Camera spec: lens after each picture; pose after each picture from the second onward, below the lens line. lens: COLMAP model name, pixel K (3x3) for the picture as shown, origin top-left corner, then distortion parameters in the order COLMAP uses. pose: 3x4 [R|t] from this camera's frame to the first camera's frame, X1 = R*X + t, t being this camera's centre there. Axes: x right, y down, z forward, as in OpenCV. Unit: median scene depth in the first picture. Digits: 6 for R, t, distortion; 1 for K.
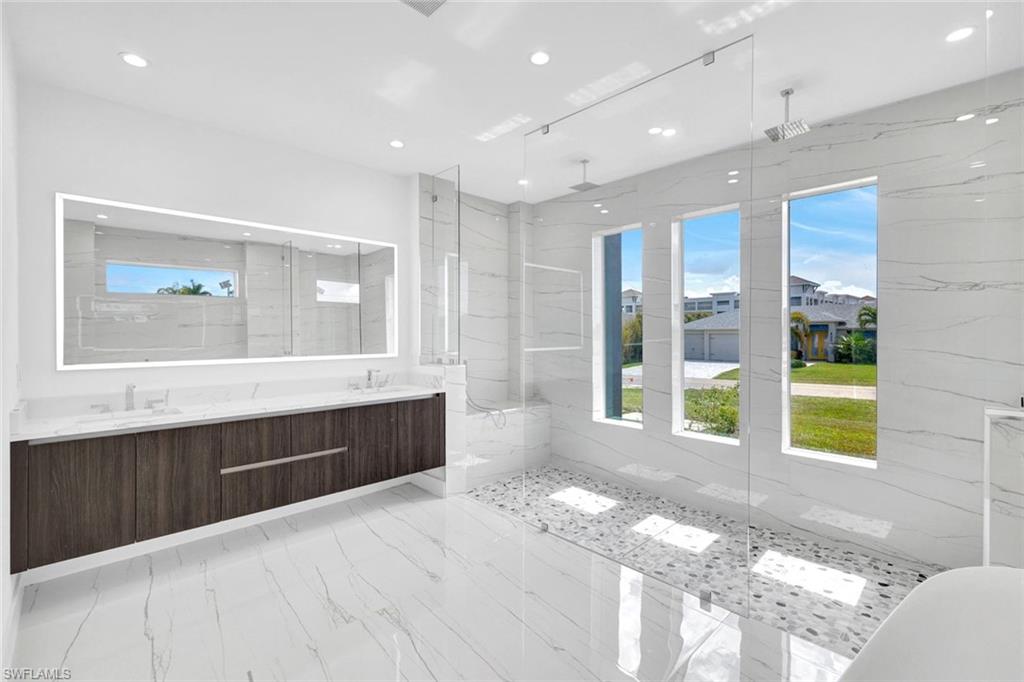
lens RADIAL K [[452.0, 0, 516.0], [0, 452.0, 333.6], [0, 0, 1]] dist [0.004215, 0.000121]
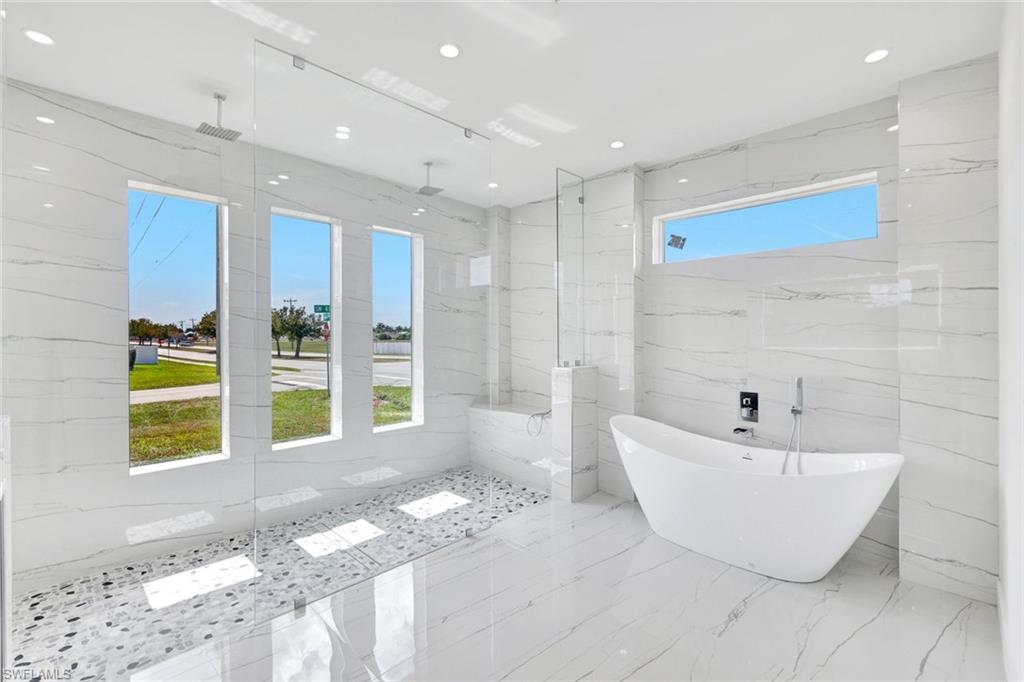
lens RADIAL K [[443.2, 0, 515.2], [0, 443.2, 334.2], [0, 0, 1]] dist [0.000339, 0.000235]
pose [[-0.025249, 0.004233, 0.999672, -0.650908], [0.006282, 0.999972, -0.004076, -0.000673], [-0.999661, 0.006177, -0.025275, 0.652654]]
